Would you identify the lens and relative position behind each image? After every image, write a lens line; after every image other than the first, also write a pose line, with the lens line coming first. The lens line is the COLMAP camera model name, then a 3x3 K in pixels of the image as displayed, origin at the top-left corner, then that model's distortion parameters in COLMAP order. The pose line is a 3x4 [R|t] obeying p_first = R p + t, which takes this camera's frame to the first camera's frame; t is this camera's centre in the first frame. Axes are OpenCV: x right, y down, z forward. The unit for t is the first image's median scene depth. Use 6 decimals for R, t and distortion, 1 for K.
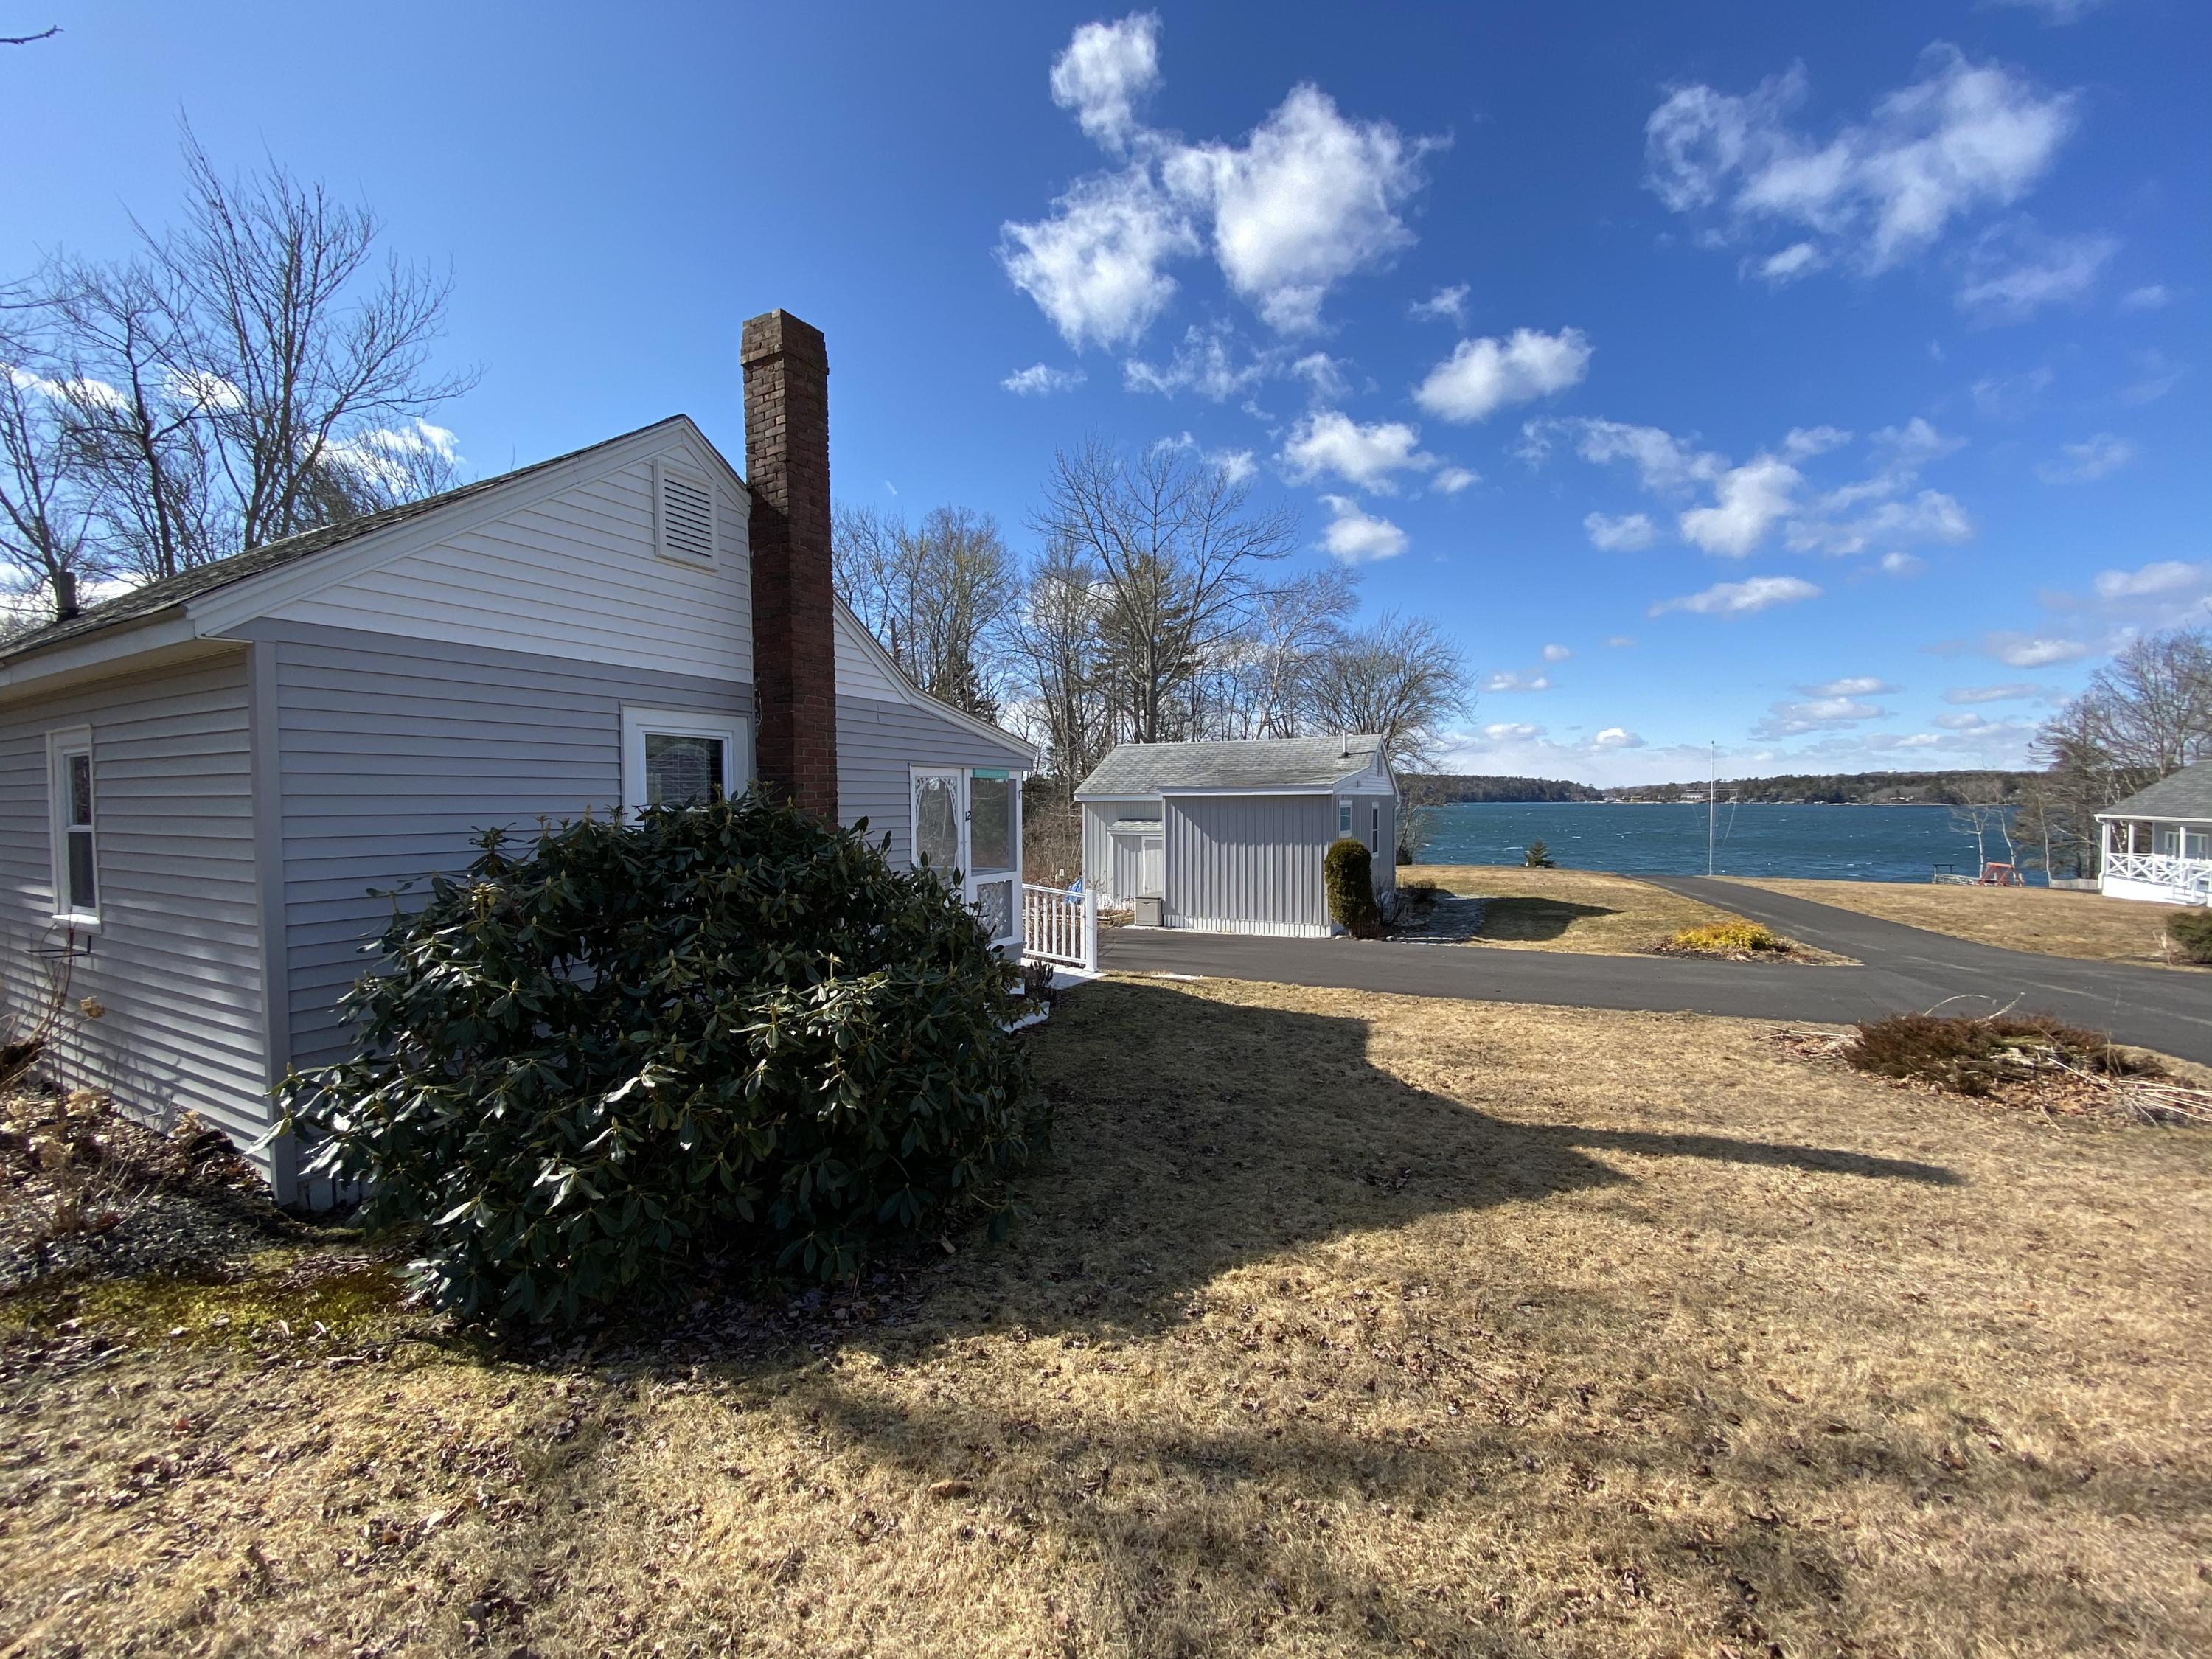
lens RADIAL K [[892.1, 0, 1093.0], [0, 892.1, 820.0], [0, 0, 1]] dist [0.040187, -0.030809]
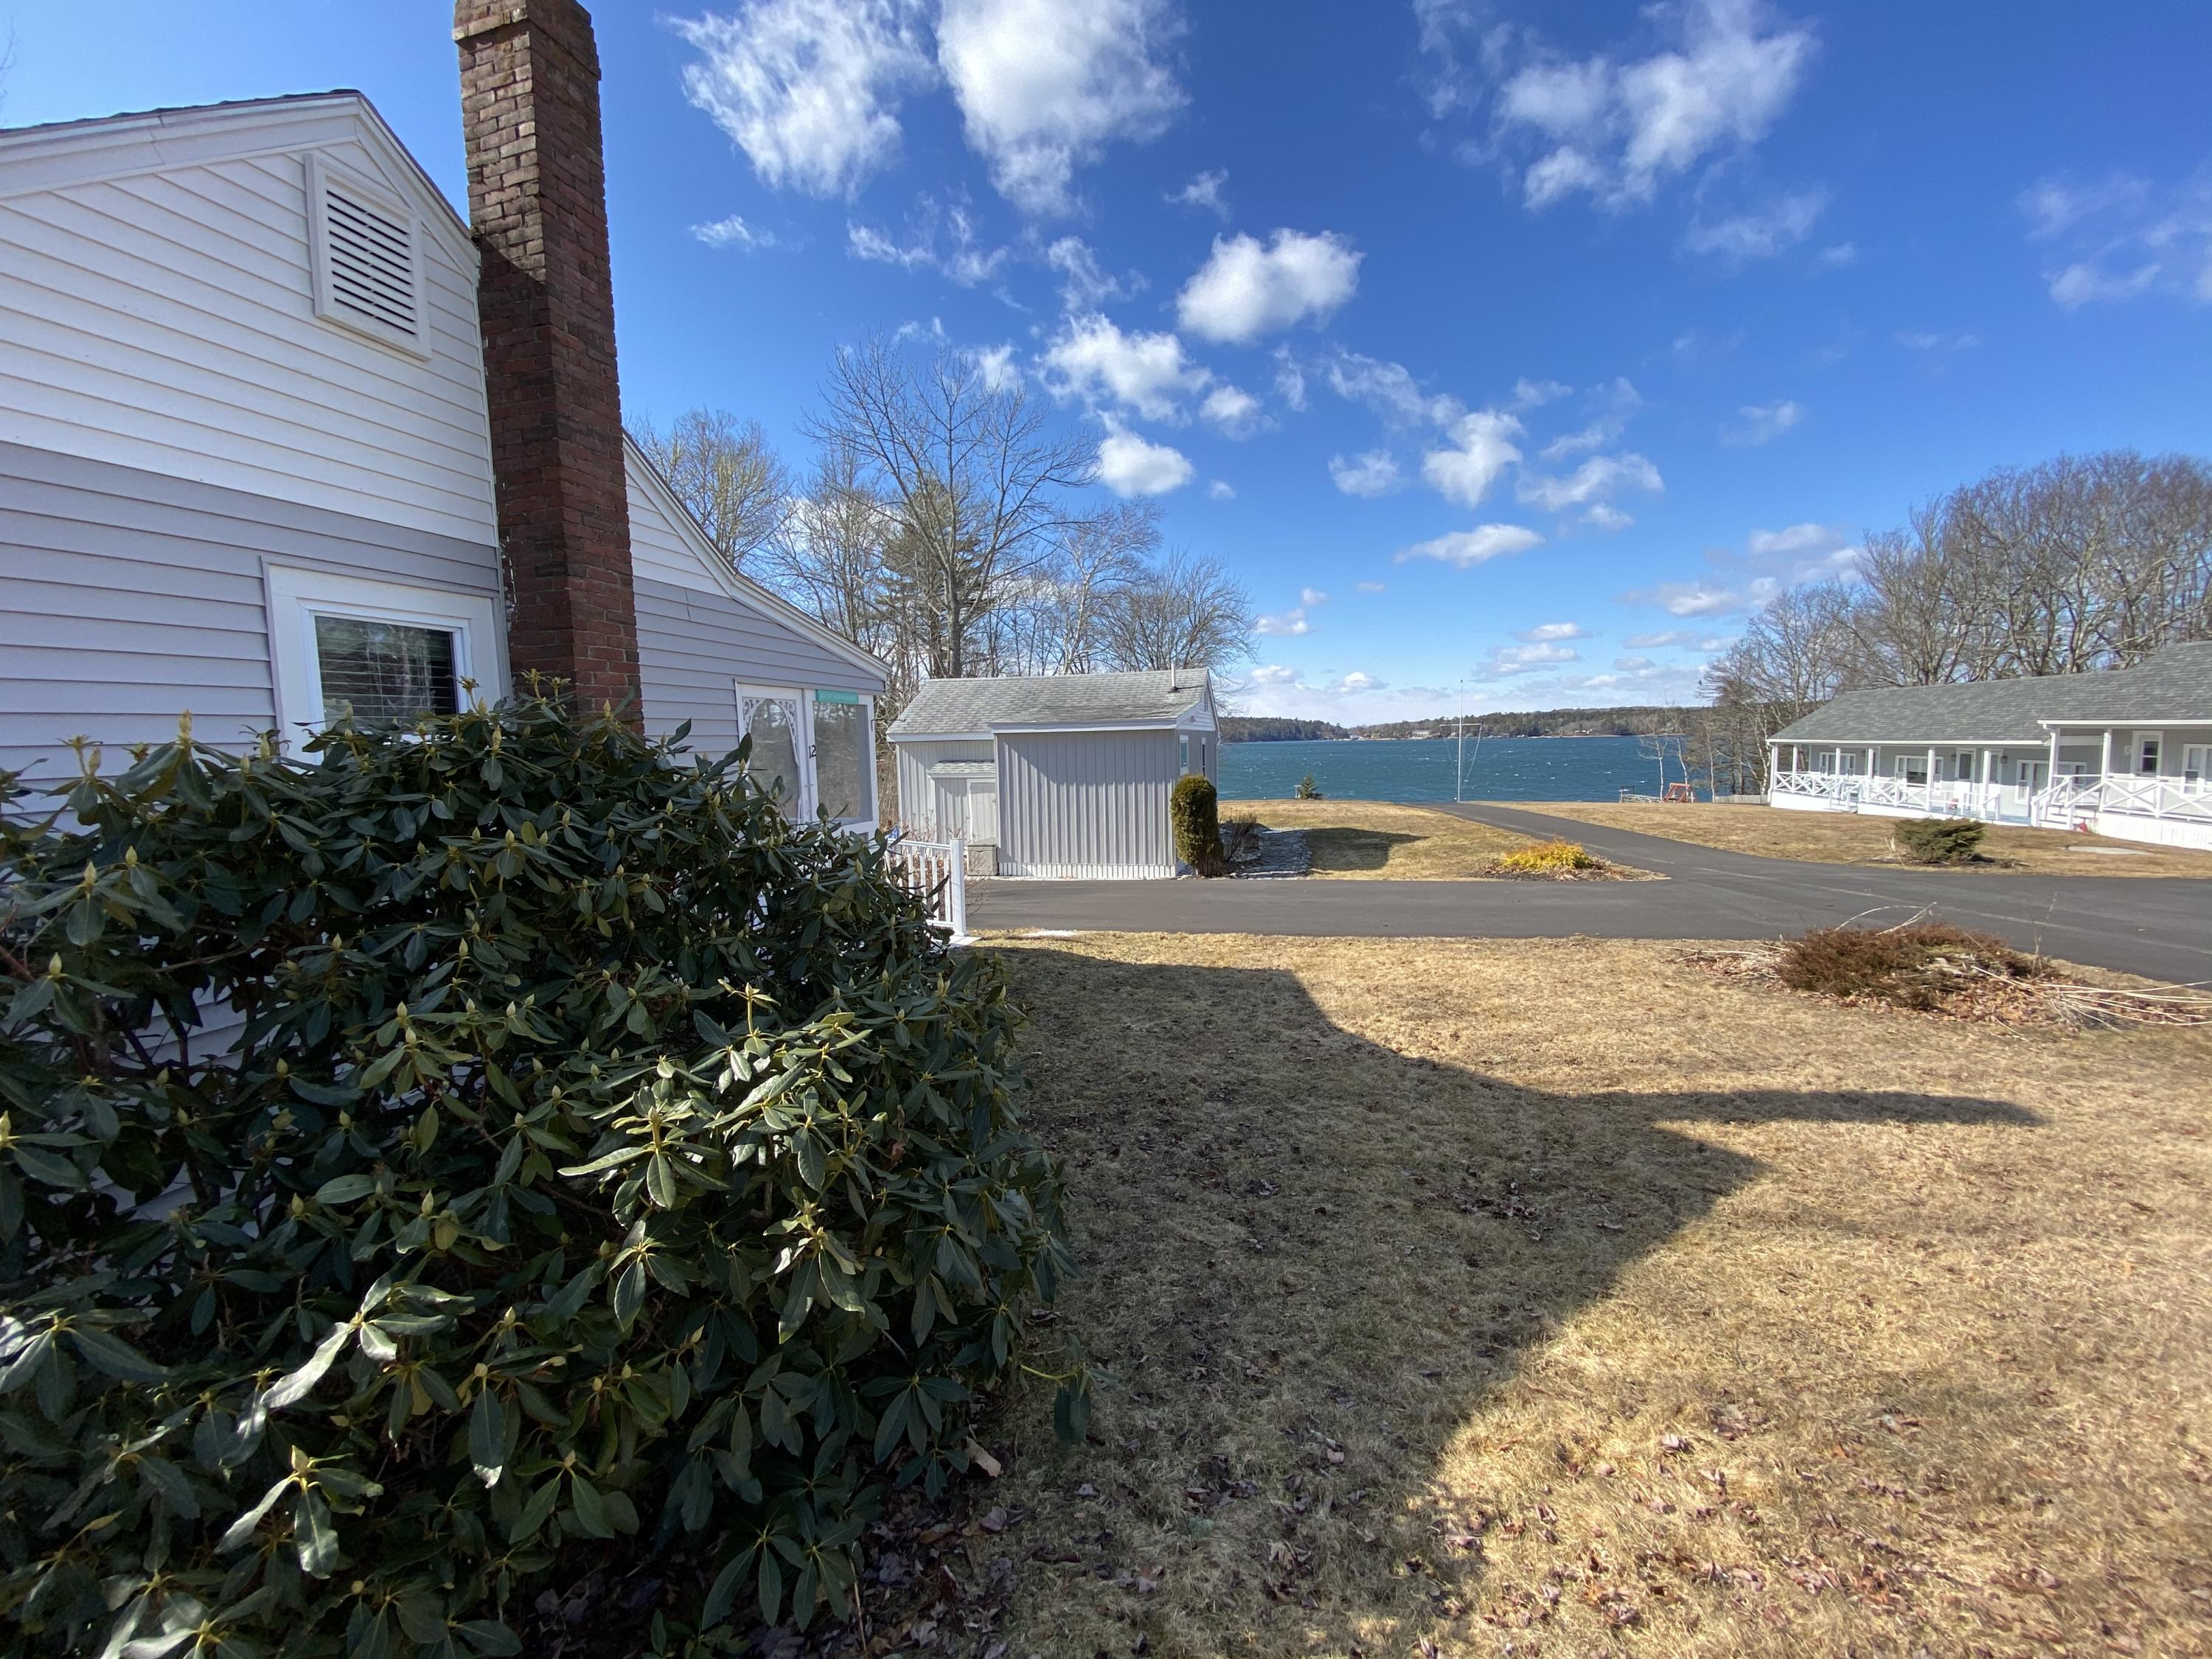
lens RADIAL K [[899.4, 0, 1098.0], [0, 899.4, 826.8], [0, 0, 1]] dist [0.019235, -0.020335]
pose [[0.971202, -0.038686, 0.235098, -0.117009], [0.022040, 0.997087, 0.073023, 0.012118], [-0.237238, -0.065738, 0.969225, 0.242697]]
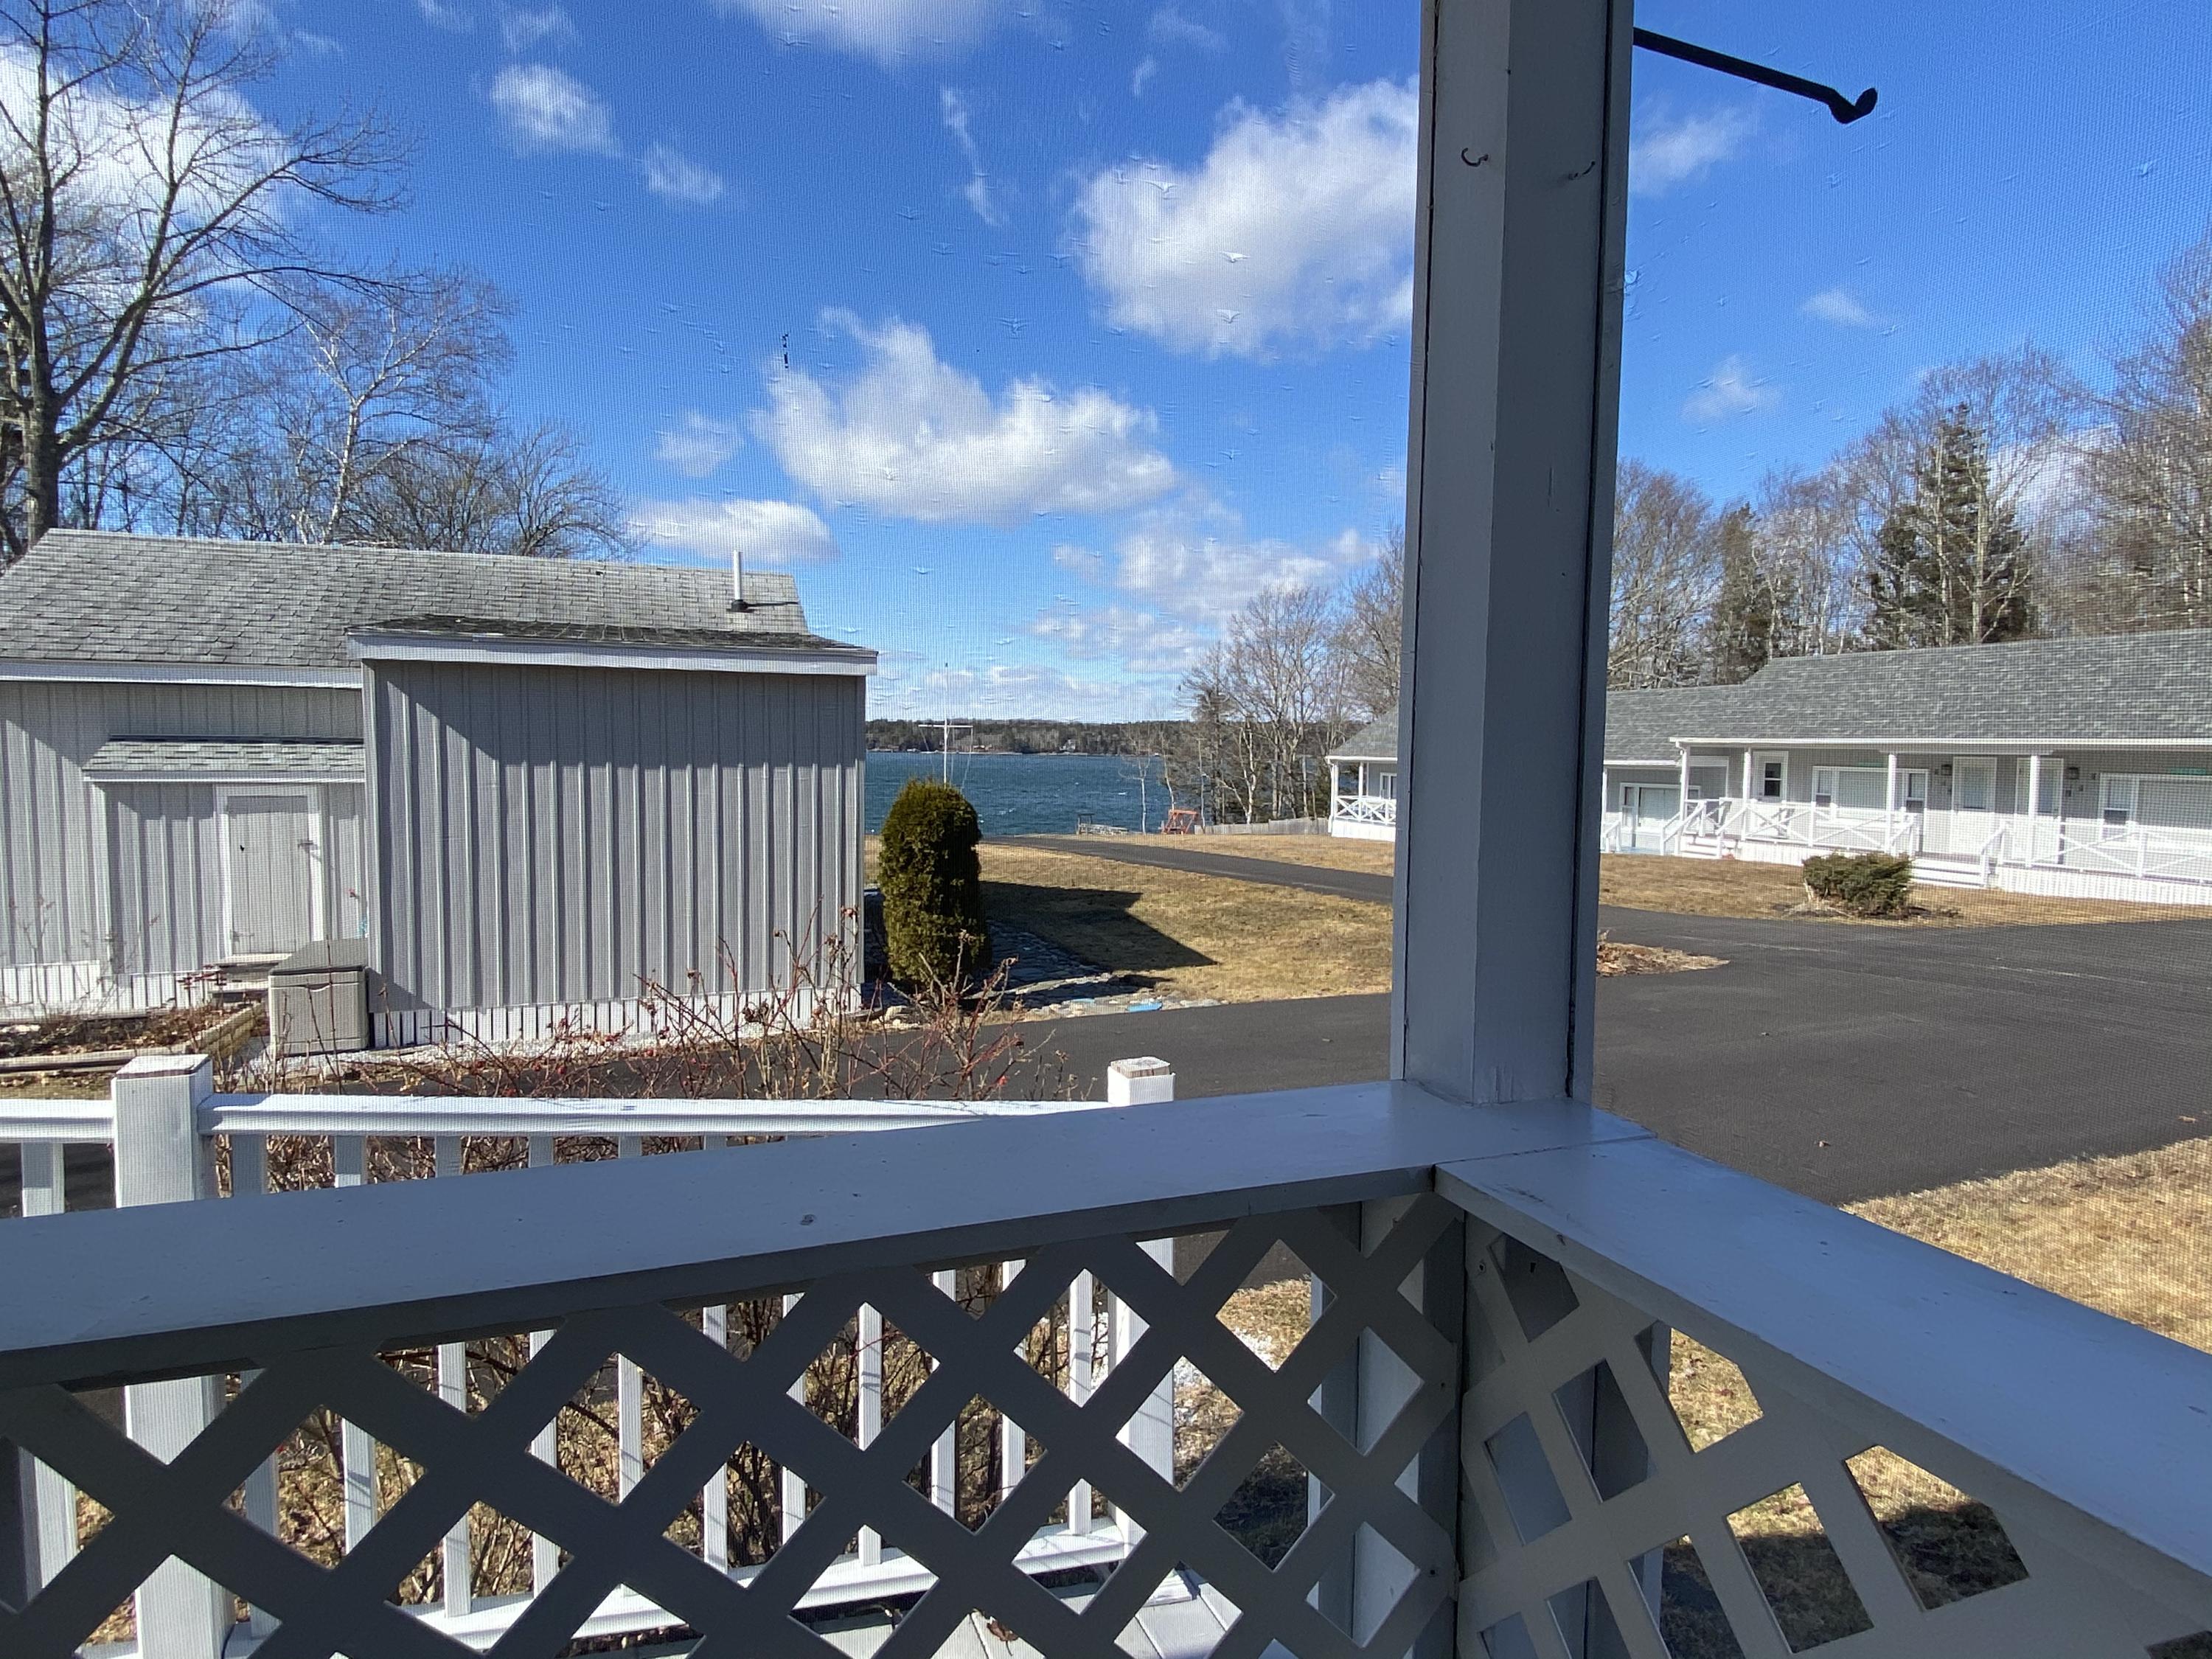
lens RADIAL K [[1264.7, 0, 1106.0], [0, 1264.7, 829.5], [0, 0, 1]] dist [0.005200, 0.000223]
pose [[0.671689, -0.036042, 0.739956, -0.261616], [0.002054, 0.998903, 0.046791, 0.043939], [-0.740830, -0.029909, 0.671026, 1.392531]]
